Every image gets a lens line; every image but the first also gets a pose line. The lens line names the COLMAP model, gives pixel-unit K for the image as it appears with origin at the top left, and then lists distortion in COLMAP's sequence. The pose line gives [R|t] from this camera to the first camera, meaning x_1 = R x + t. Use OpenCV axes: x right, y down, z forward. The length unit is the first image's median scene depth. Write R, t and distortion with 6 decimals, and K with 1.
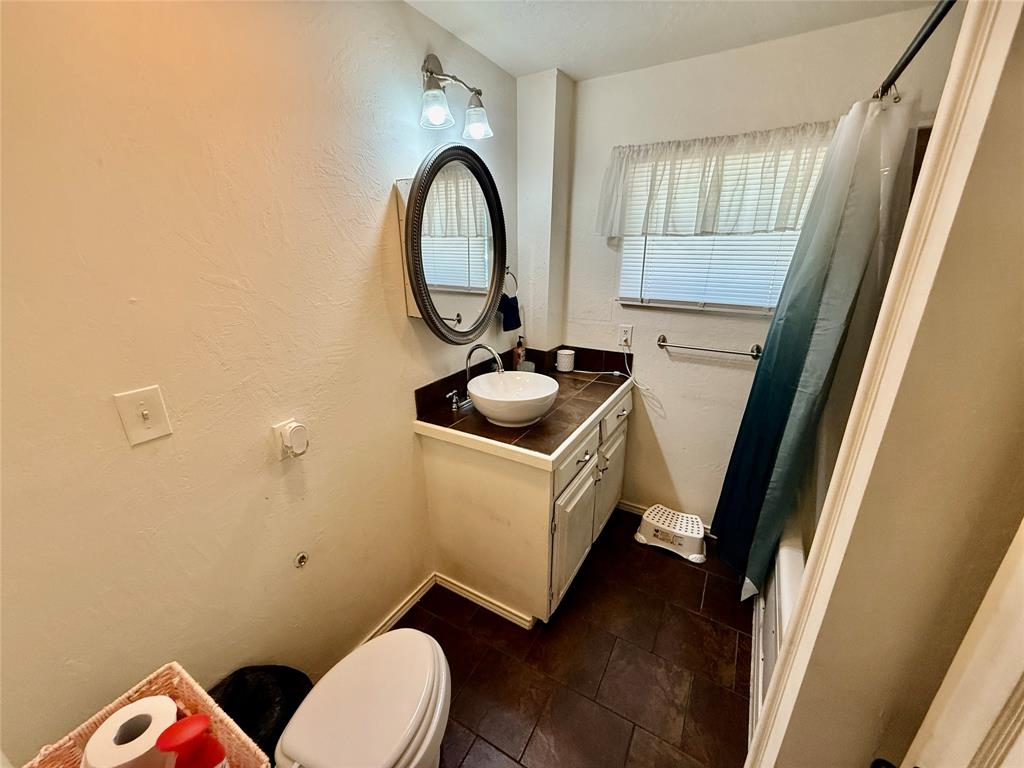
lens RADIAL K [[408.5, 0, 512.0], [0, 408.5, 384.0], [0, 0, 1]] dist [-0.001991, 0.000364]
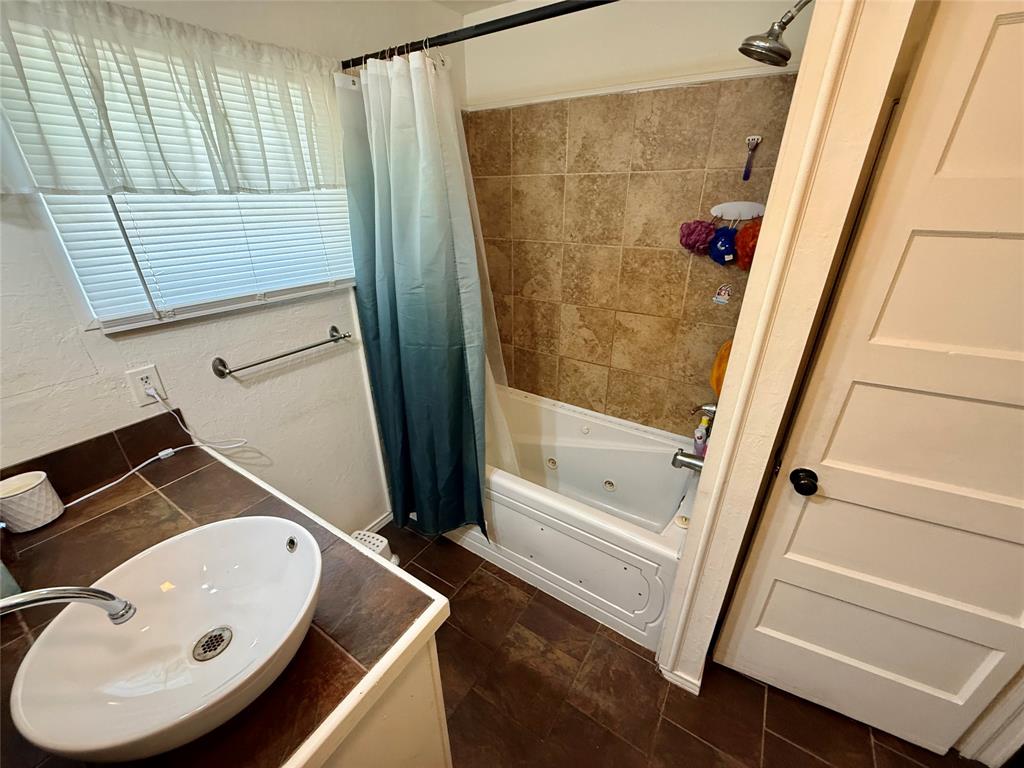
lens RADIAL K [[408.5, 0, 512.0], [0, 408.5, 384.0], [0, 0, 1]] dist [-0.001991, 0.000364]
pose [[0.045764, -0.416927, 0.907787, -0.212108], [0.328375, 0.864517, 0.380499, -0.191704], [-0.943438, 0.280682, 0.176472, 0.521424]]
